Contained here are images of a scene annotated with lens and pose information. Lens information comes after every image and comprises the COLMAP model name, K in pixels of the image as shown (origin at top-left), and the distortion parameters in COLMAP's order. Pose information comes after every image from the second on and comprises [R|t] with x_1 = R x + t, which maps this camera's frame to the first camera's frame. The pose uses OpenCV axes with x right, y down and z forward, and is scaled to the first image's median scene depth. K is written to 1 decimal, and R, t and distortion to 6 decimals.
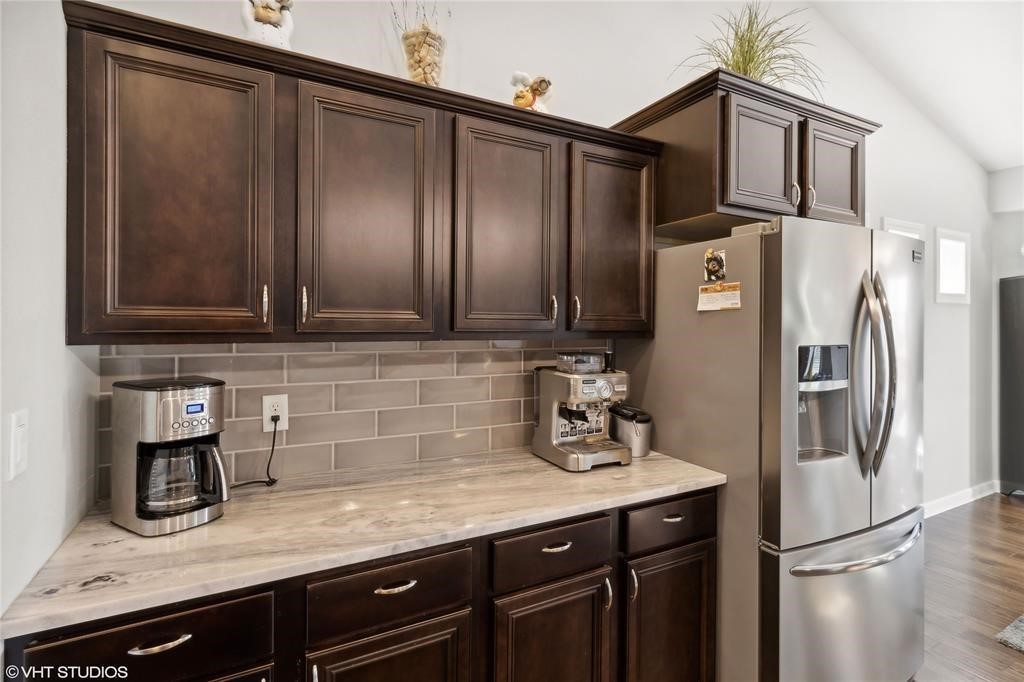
lens RADIAL K [[490.0, 0, 521.3], [0, 490.0, 323.2], [0, 0, 1]] dist [0.006021, 0.000905]
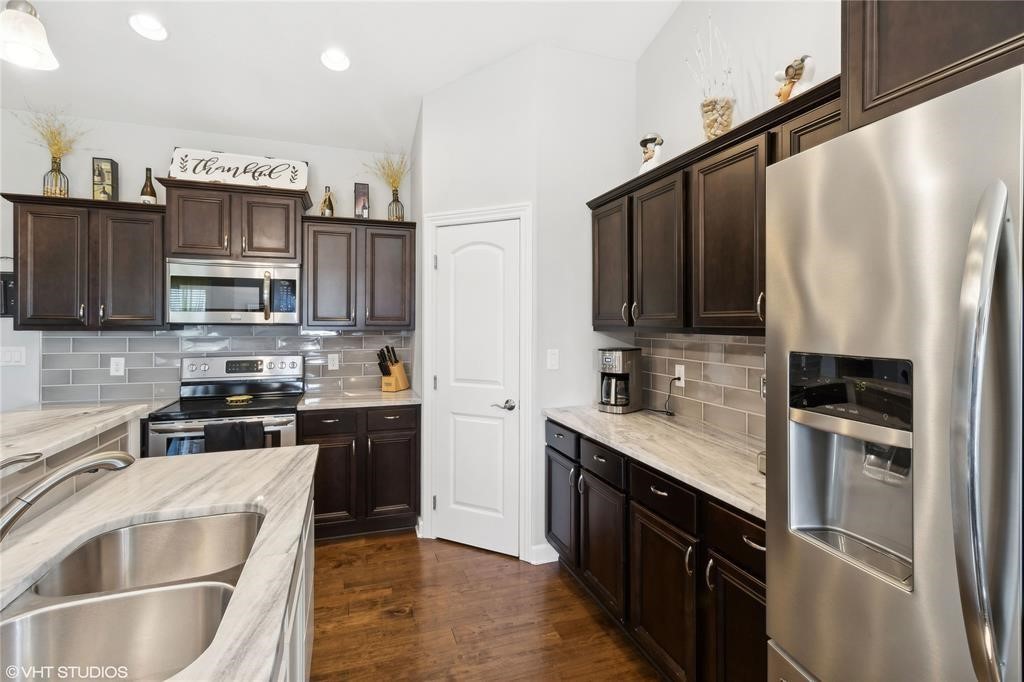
lens RADIAL K [[490.0, 0, 521.3], [0, 490.0, 323.2], [0, 0, 1]] dist [0.006021, 0.000905]
pose [[-0.163359, -0.006323, -0.986546, 1.222081], [0.000259, 0.999979, -0.006452, 0.014793], [0.986567, -0.001310, -0.163354, 0.728763]]
